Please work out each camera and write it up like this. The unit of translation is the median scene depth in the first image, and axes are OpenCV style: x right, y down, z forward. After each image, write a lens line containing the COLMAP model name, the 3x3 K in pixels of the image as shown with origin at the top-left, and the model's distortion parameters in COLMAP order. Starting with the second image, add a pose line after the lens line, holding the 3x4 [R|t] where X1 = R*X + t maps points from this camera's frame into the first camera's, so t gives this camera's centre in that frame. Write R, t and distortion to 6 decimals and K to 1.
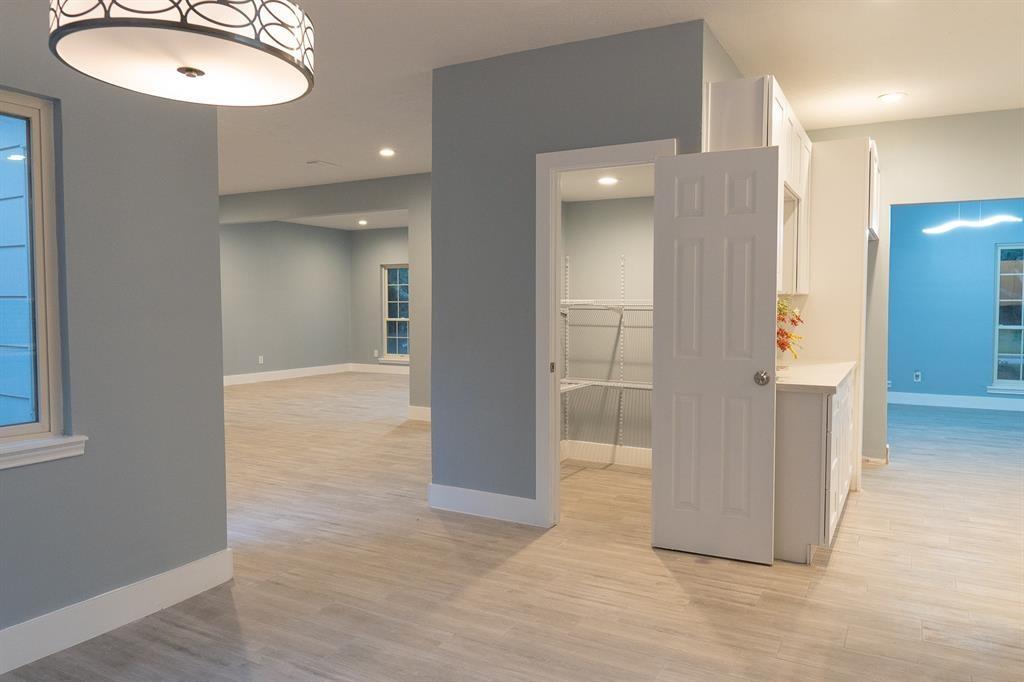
lens RADIAL K [[710.3, 0, 514.8], [0, 710.3, 342.0], [0, 0, 1]] dist [-0.003376, -0.002290]
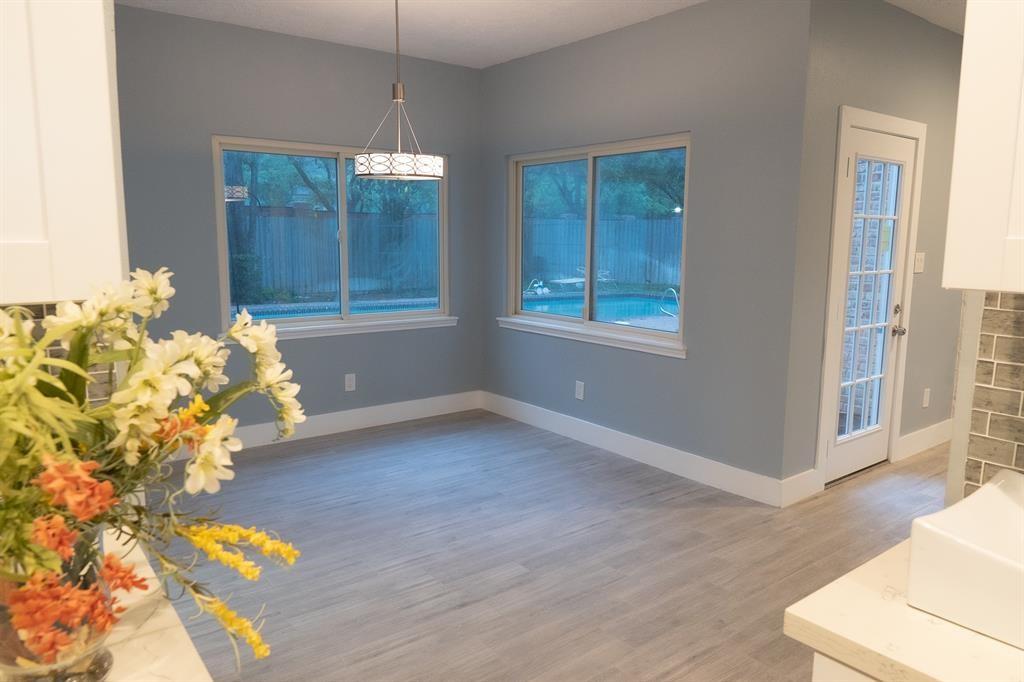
lens RADIAL K [[710.3, 0, 514.8], [0, 710.3, 340.6], [0, 0, 1]] dist [-0.003376, -0.002290]
pose [[-0.410403, 0.131531, -0.902369, 0.926082], [-0.044049, 0.985529, 0.163686, -0.123469], [0.910840, 0.106926, -0.398670, 1.219269]]
